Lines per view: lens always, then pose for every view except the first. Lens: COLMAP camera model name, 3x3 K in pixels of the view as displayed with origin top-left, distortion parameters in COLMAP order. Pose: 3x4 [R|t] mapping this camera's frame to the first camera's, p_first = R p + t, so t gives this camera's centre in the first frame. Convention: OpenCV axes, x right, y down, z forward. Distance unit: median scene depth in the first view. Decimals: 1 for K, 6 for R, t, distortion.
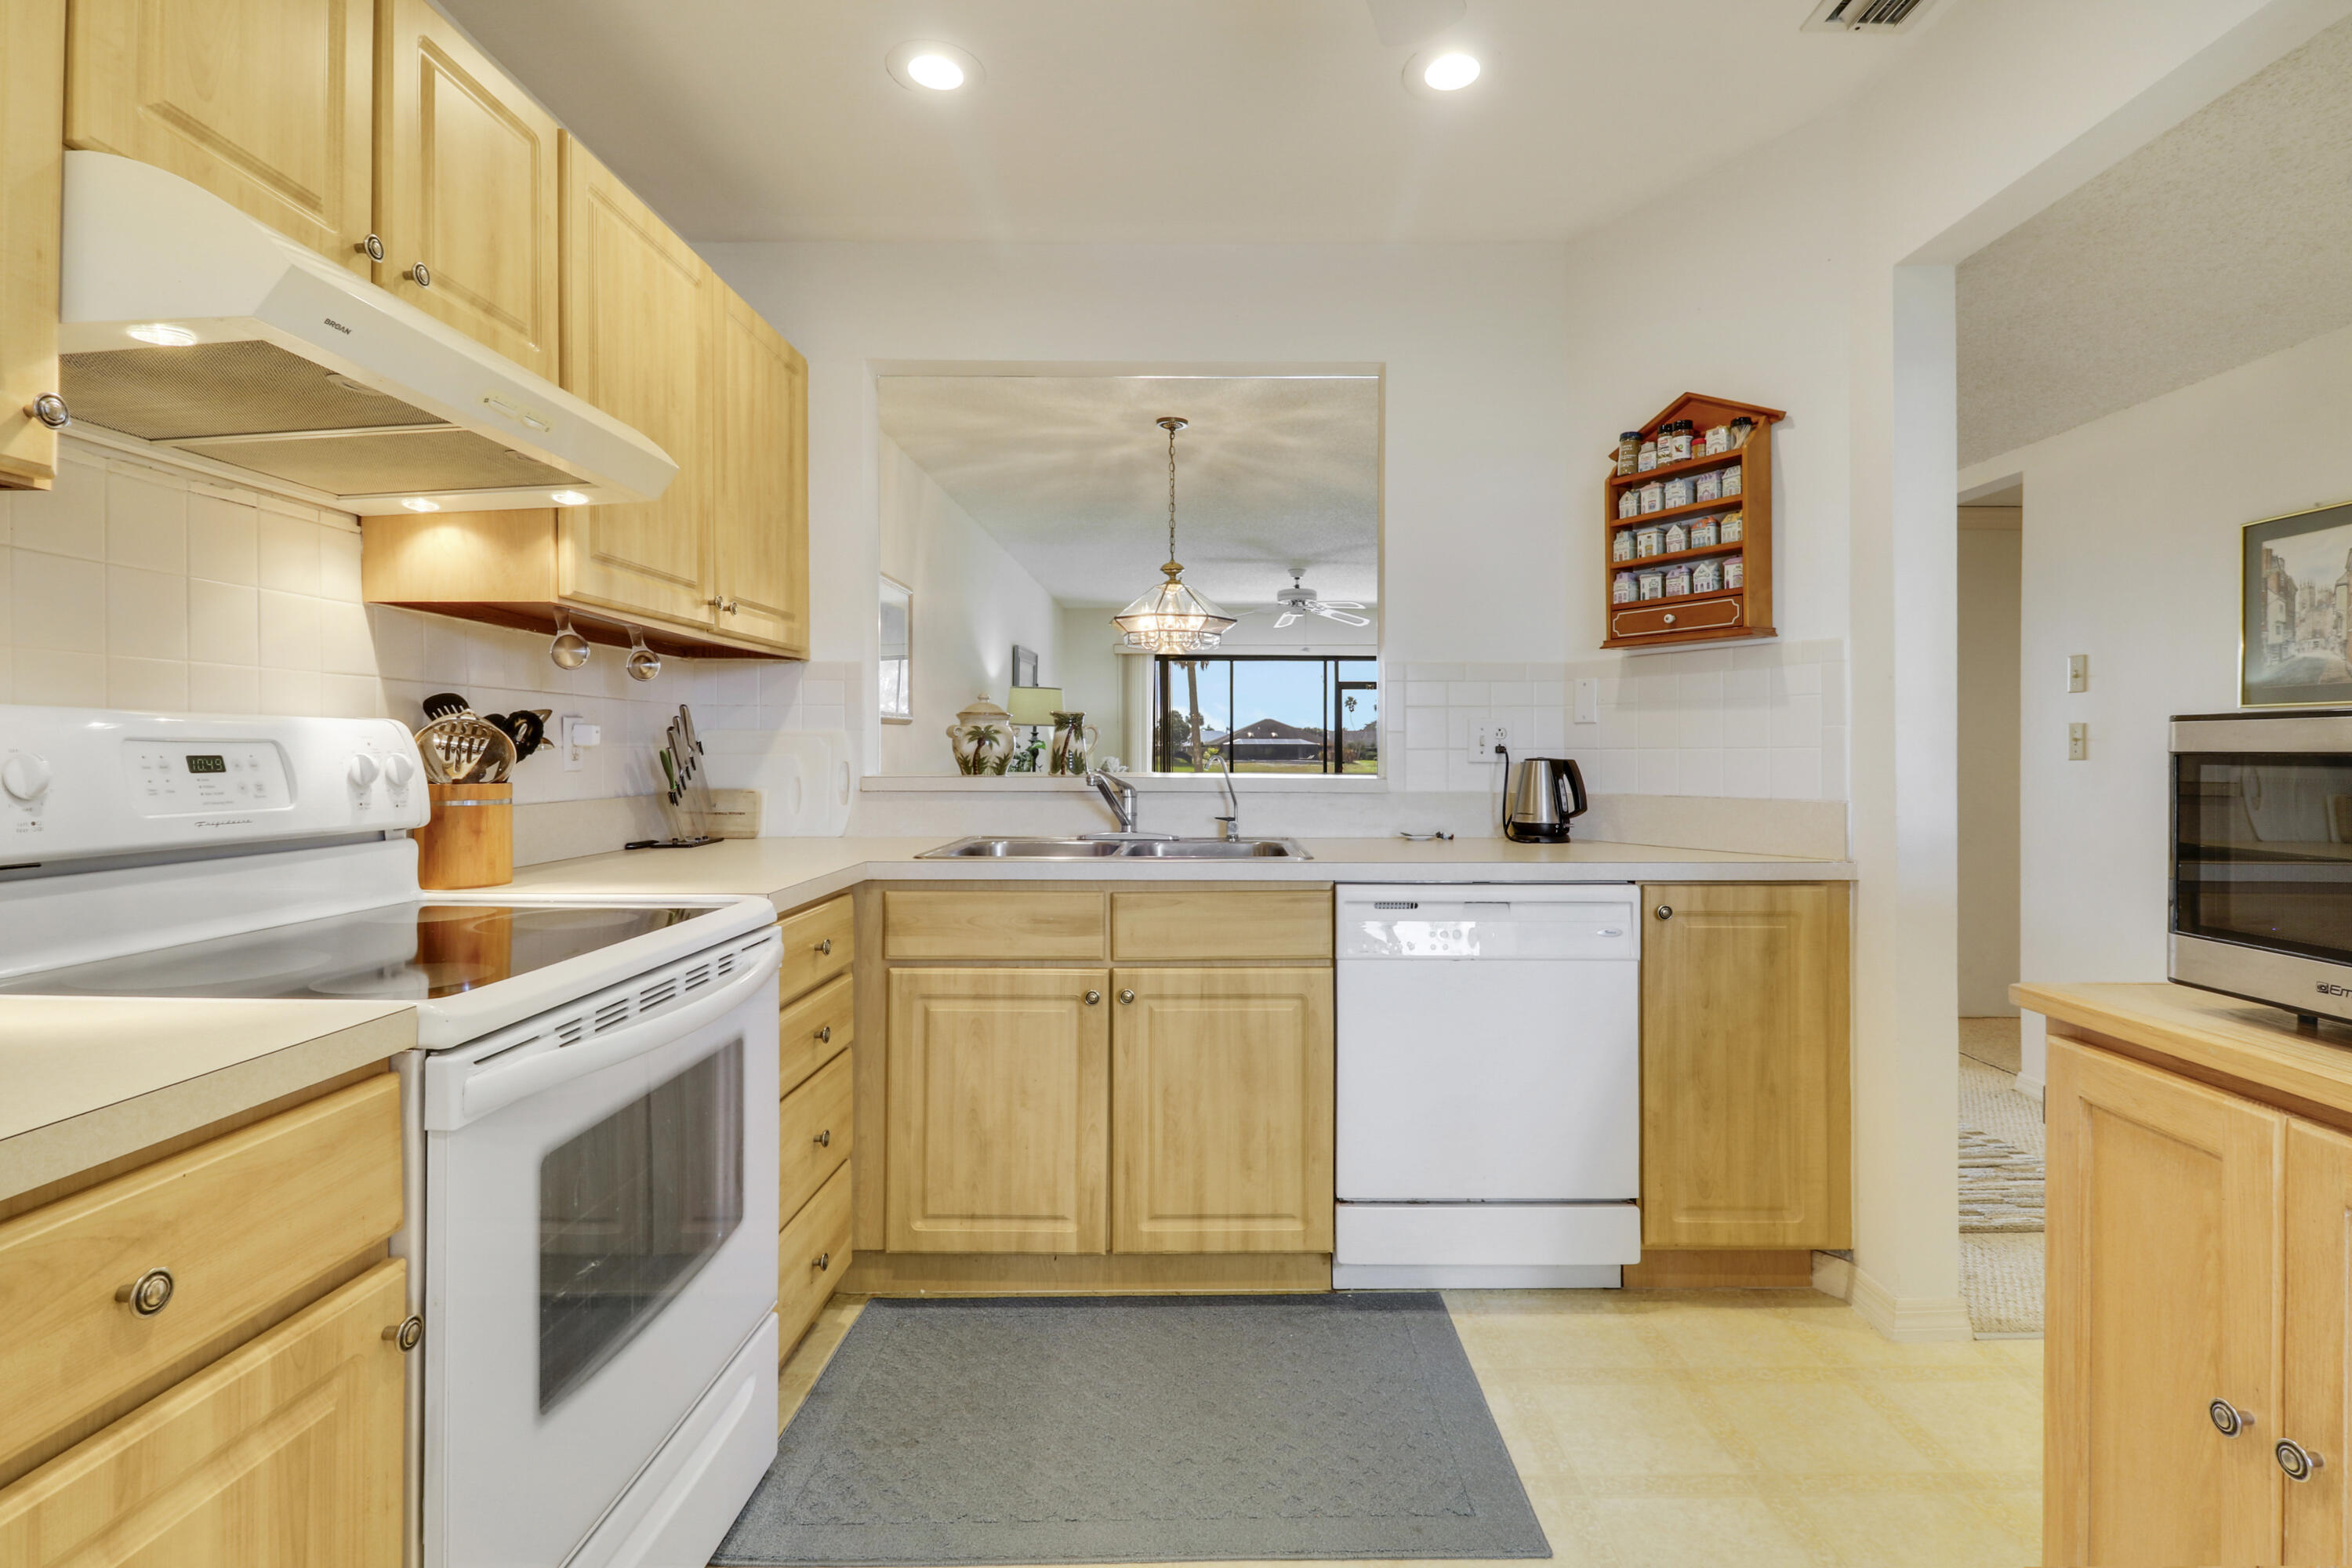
lens RADIAL K [[1132.4, 0, 1184.2], [0, 1132.4, 758.2], [0, 0, 1]] dist [0.004716, 0.000251]
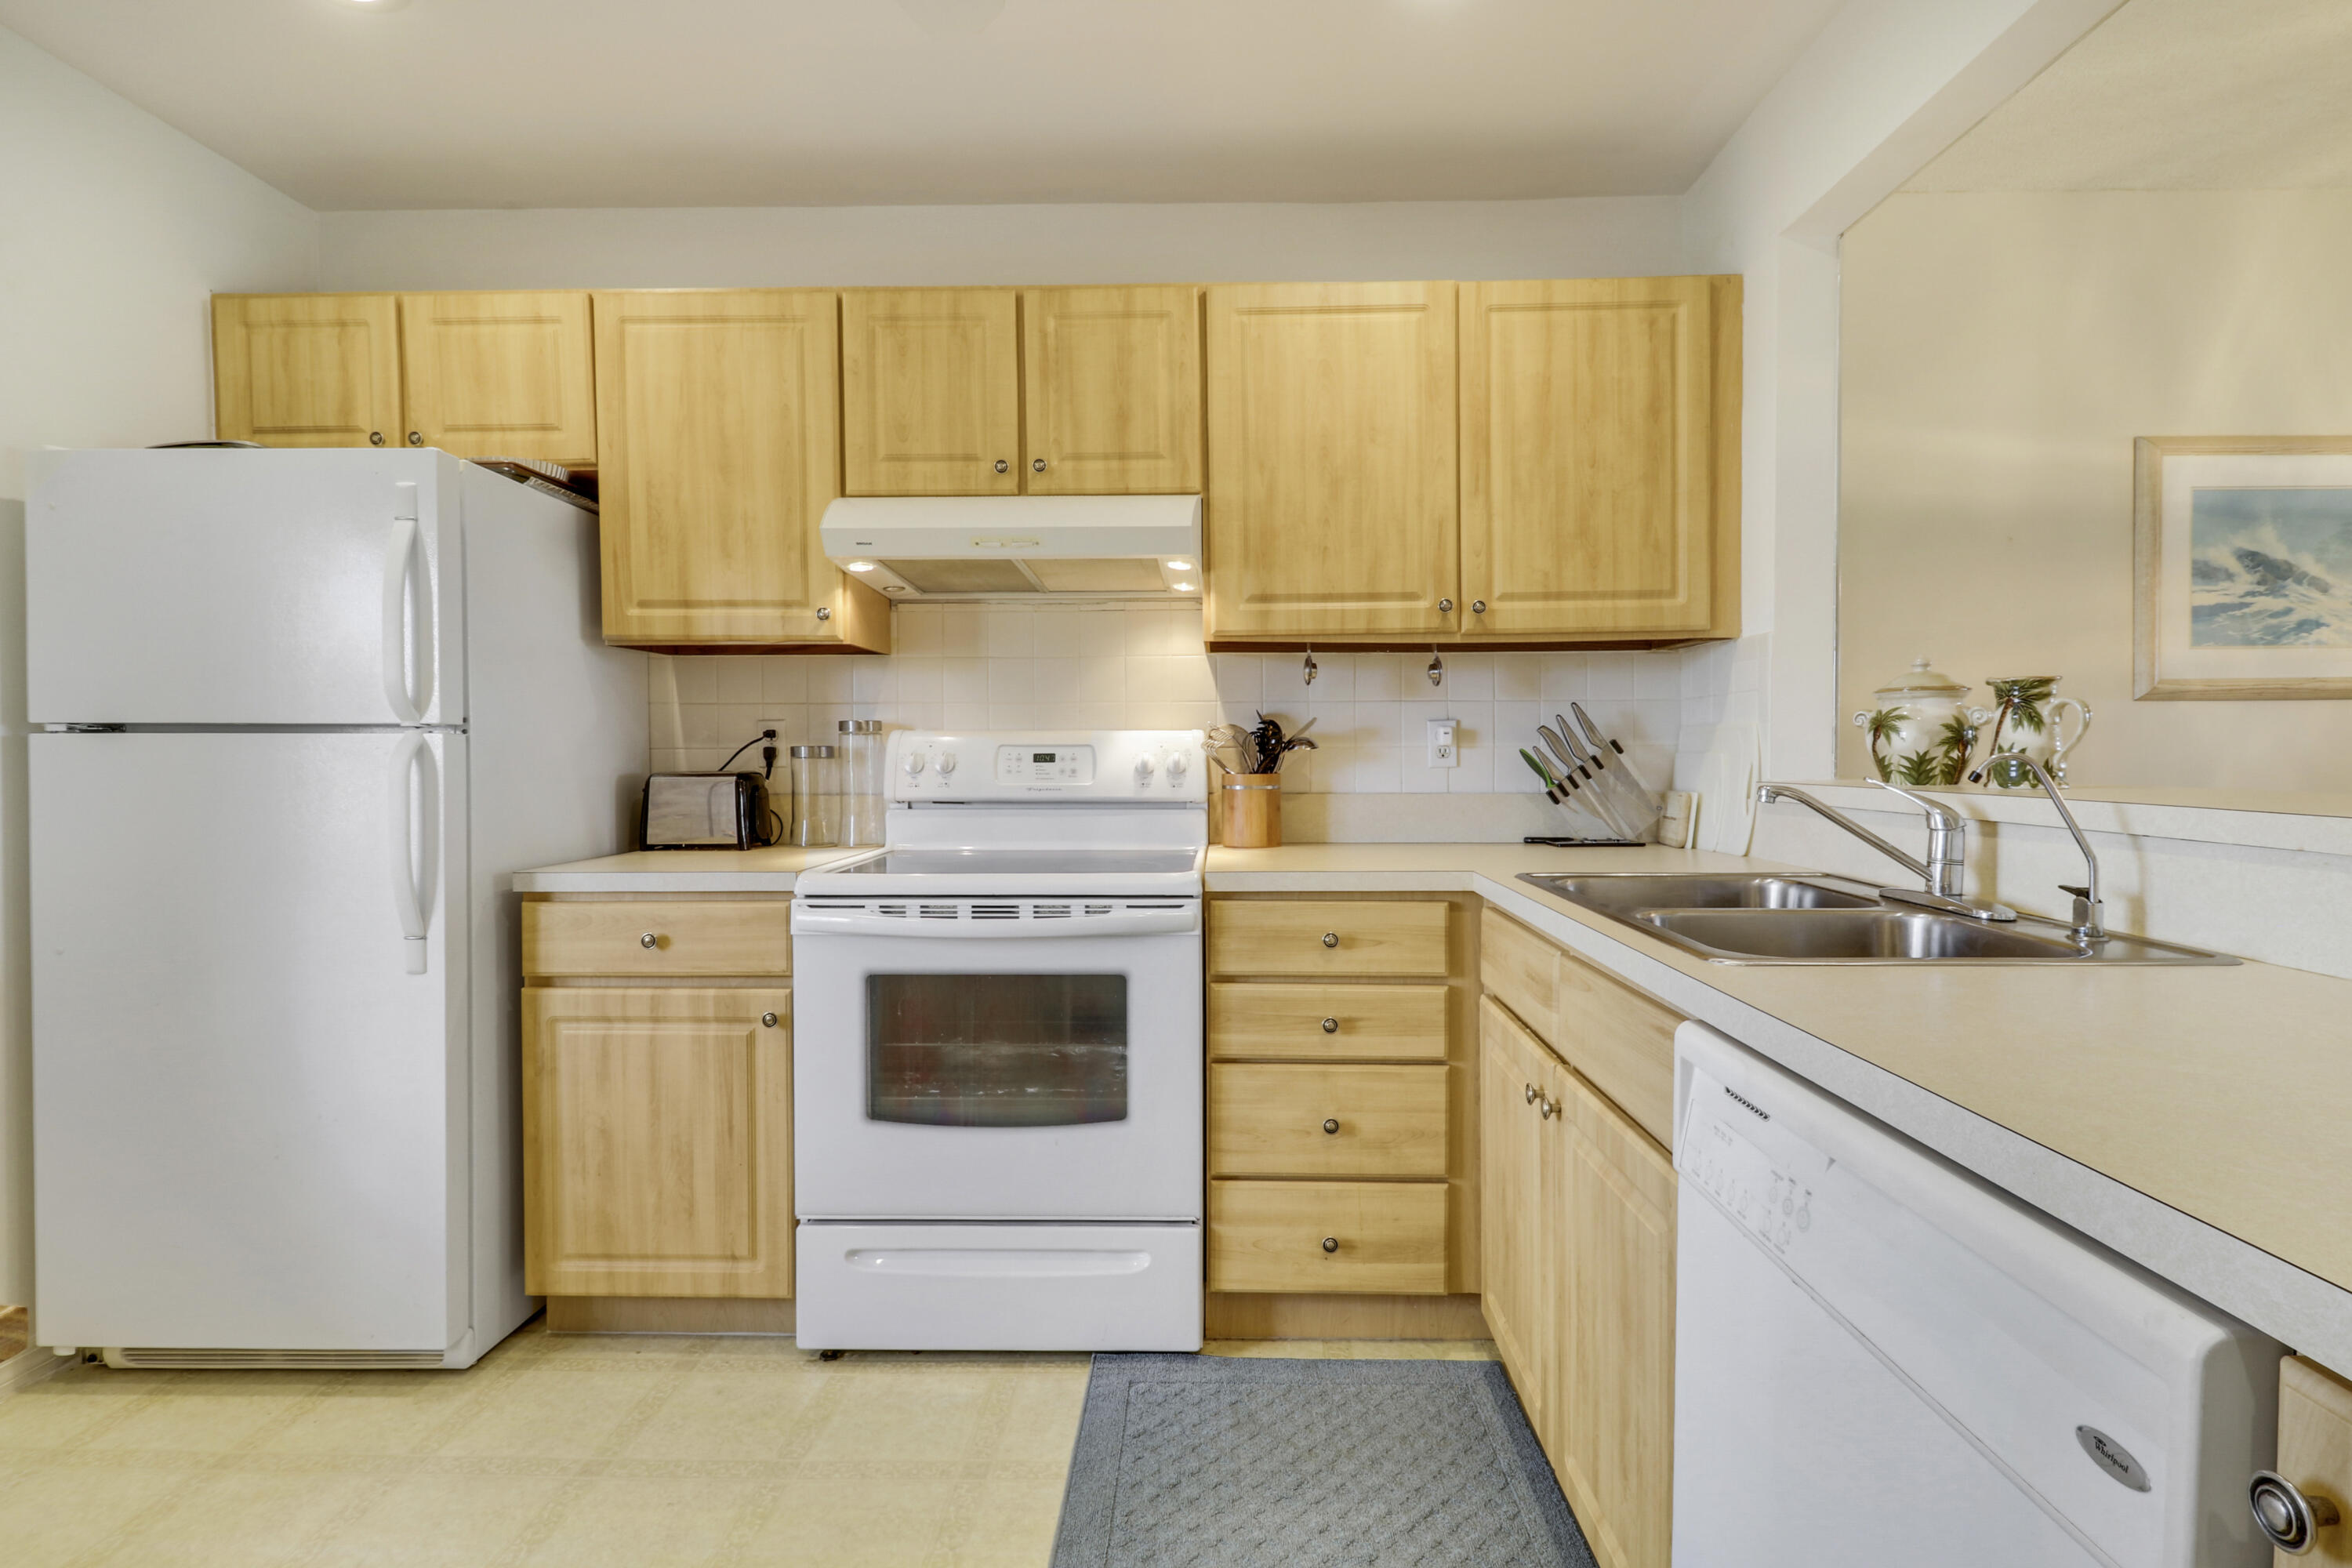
lens RADIAL K [[1132.4, 0, 1184.2], [0, 1132.4, 758.2], [0, 0, 1]] dist [0.004716, 0.000251]
pose [[-0.005268, -0.000815, -0.999986, 1.014552], [-0.002789, 0.999996, -0.000800, 0.006422], [0.999982, 0.002785, -0.005270, 1.242978]]
